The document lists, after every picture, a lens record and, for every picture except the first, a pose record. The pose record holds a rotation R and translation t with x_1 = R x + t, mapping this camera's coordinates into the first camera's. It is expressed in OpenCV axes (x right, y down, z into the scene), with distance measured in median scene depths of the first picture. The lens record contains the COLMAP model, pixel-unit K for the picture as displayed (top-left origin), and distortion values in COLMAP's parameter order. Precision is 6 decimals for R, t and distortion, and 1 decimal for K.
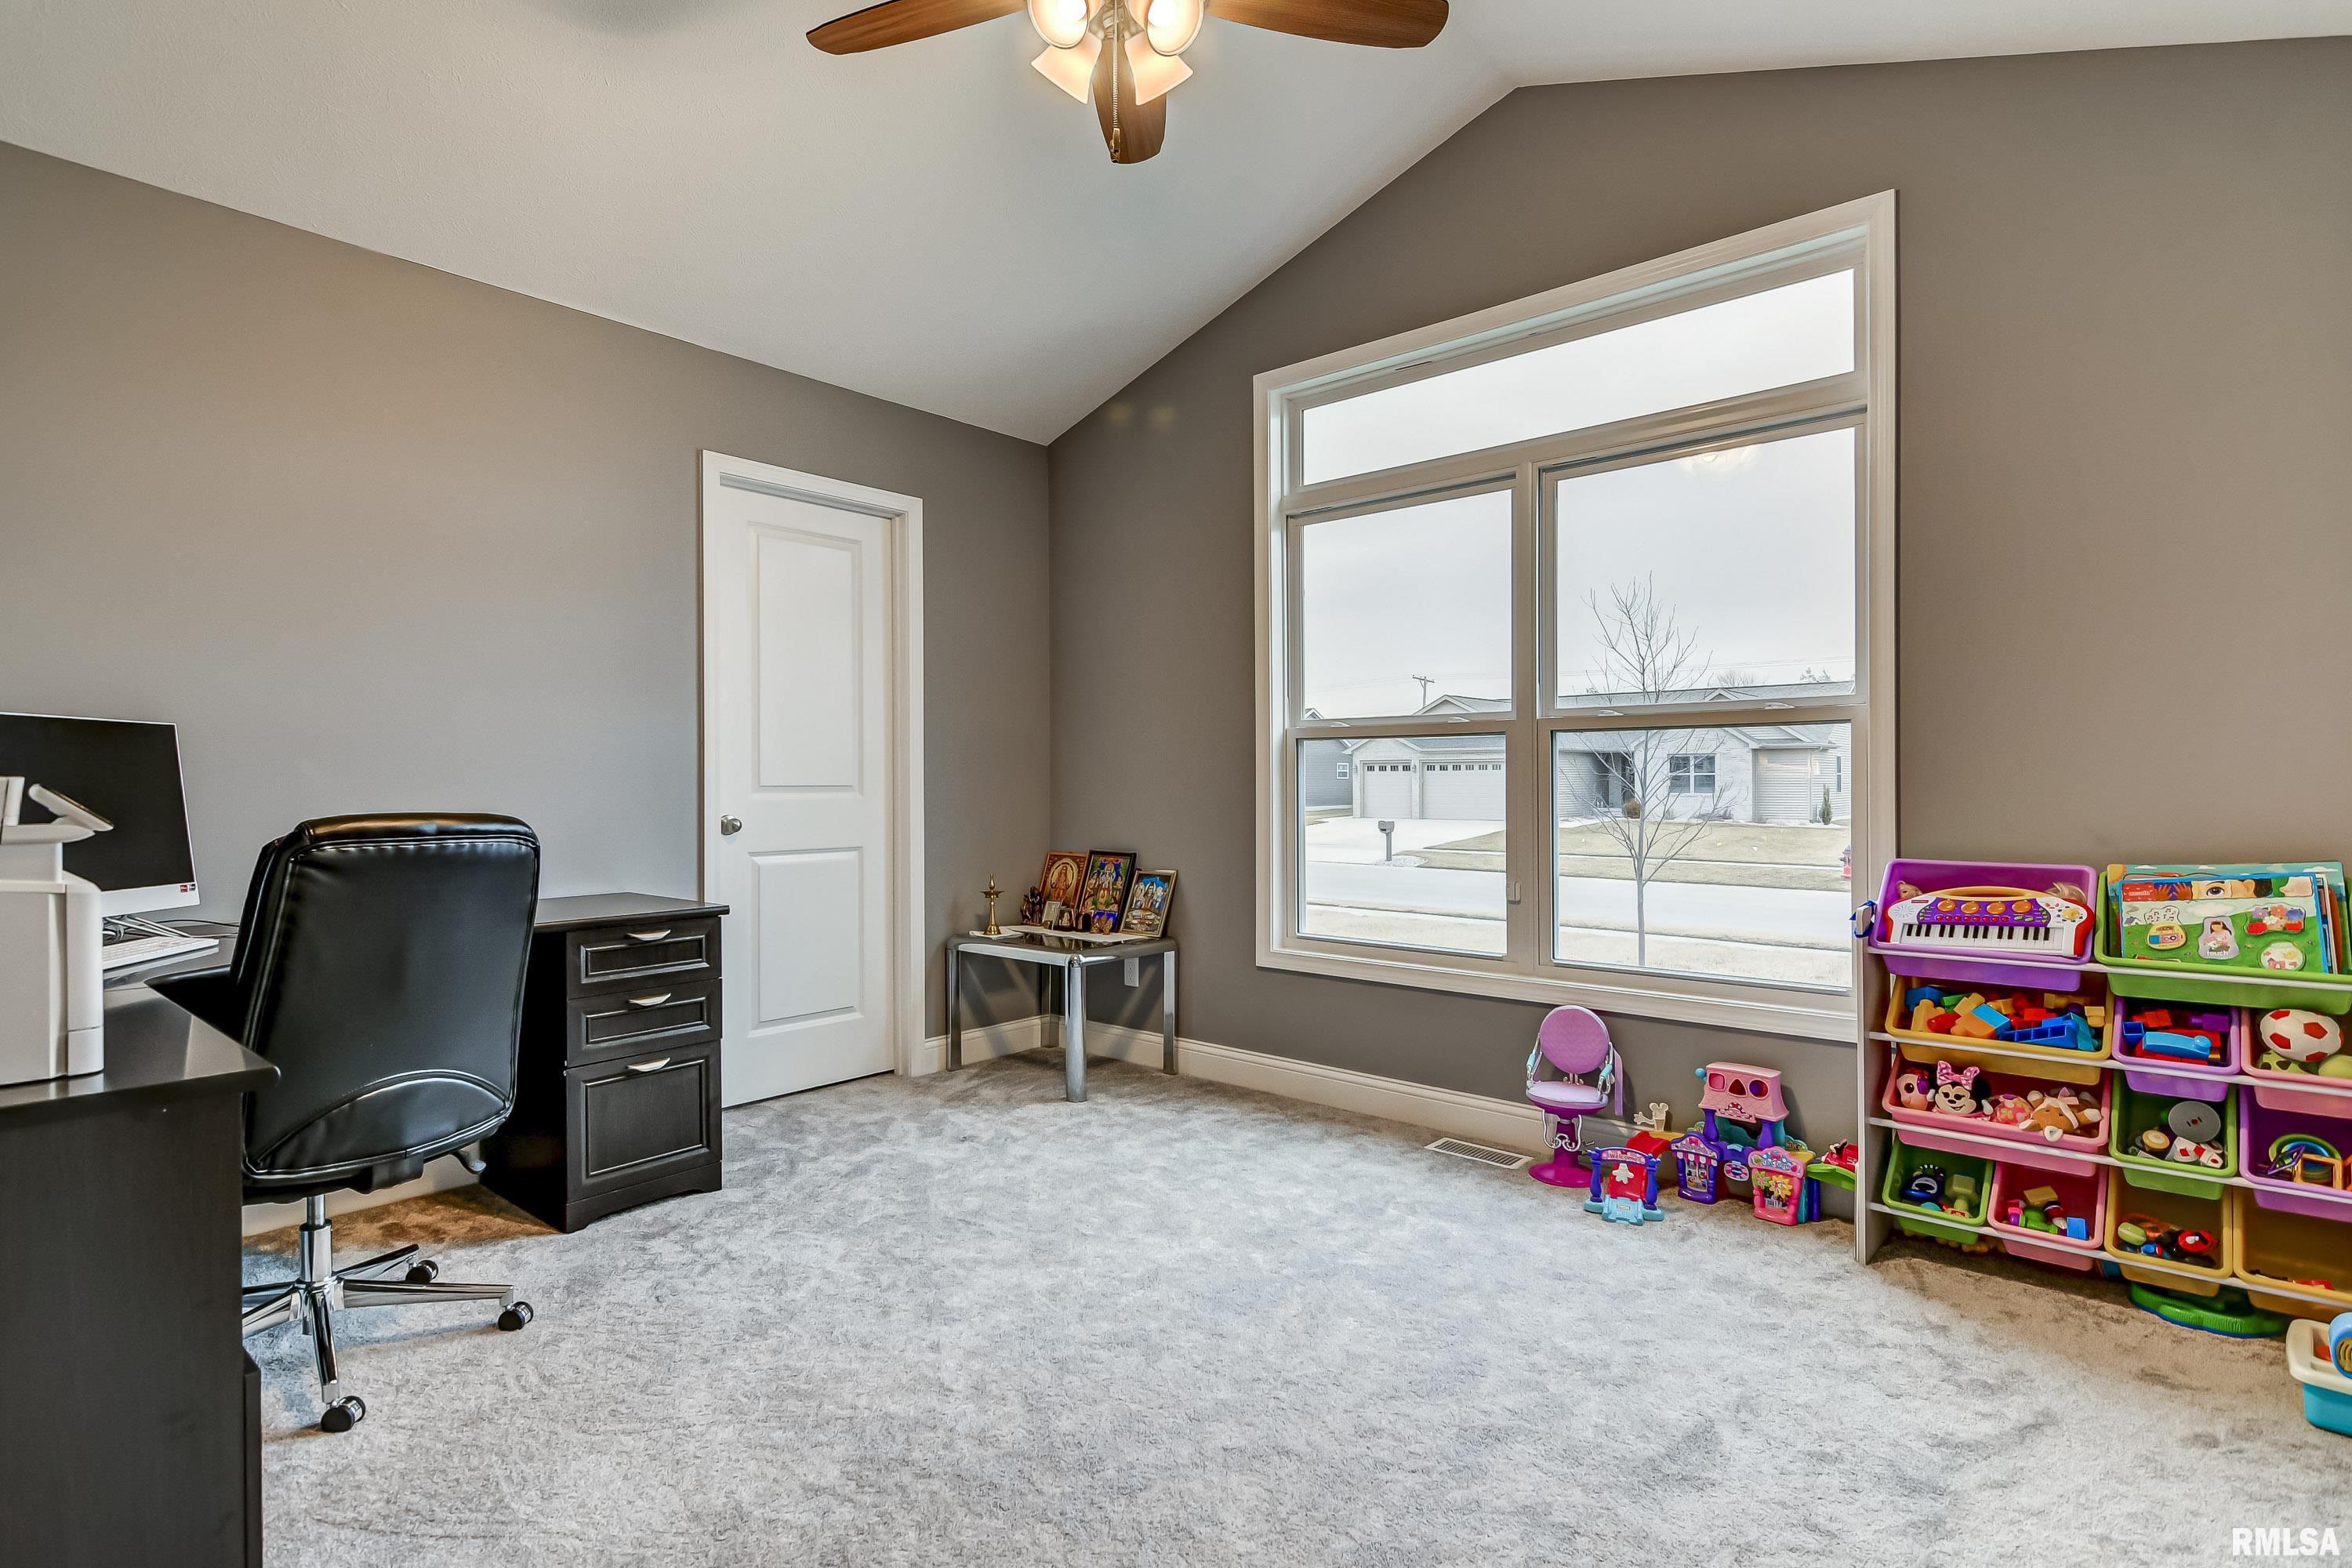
lens RADIAL K [[1155.3, 0, 1174.0], [0, 1155.3, 783.7], [0, 0, 1]] dist [0.010007, -0.009366]
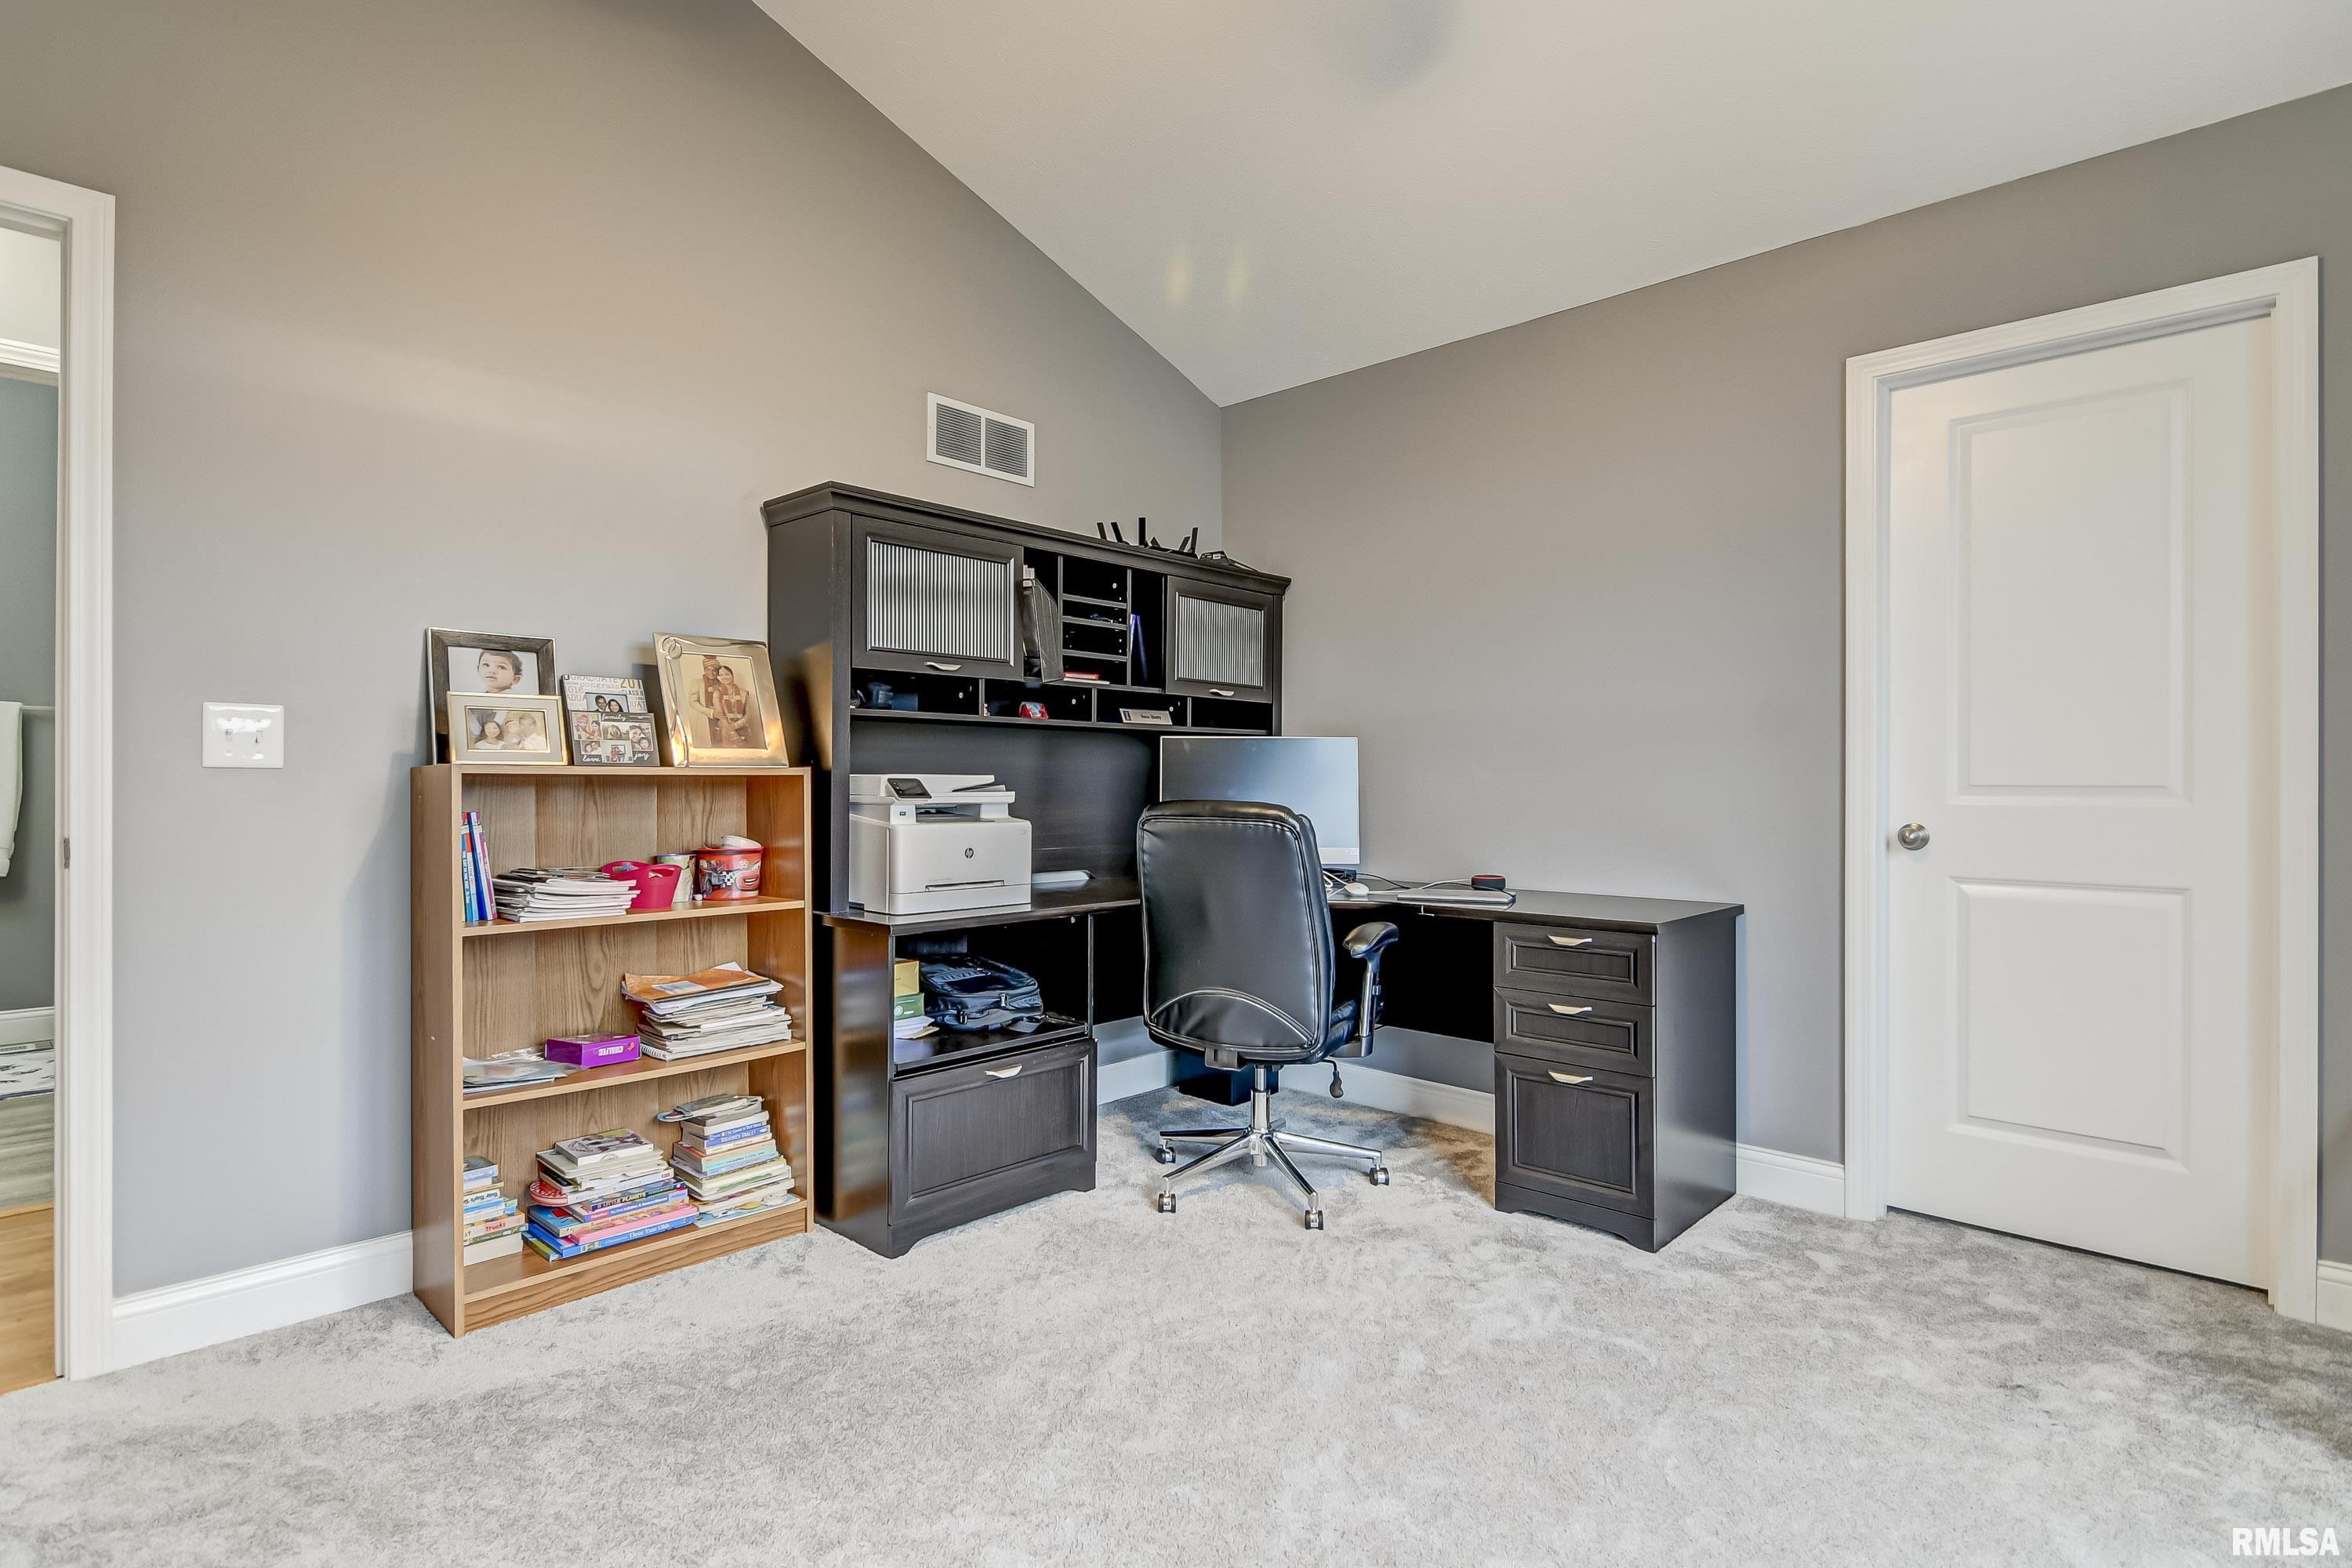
lens RADIAL K [[1189.7, 0, 1174.8], [0, 1189.7, 778.7], [0, 0, 1]] dist [0.006213, -0.000937]
pose [[-0.051350, 0.000808, -0.998680, 0.422665], [-0.004514, 0.999989, 0.001041, -0.000625], [0.998671, 0.004561, -0.051346, 0.571043]]
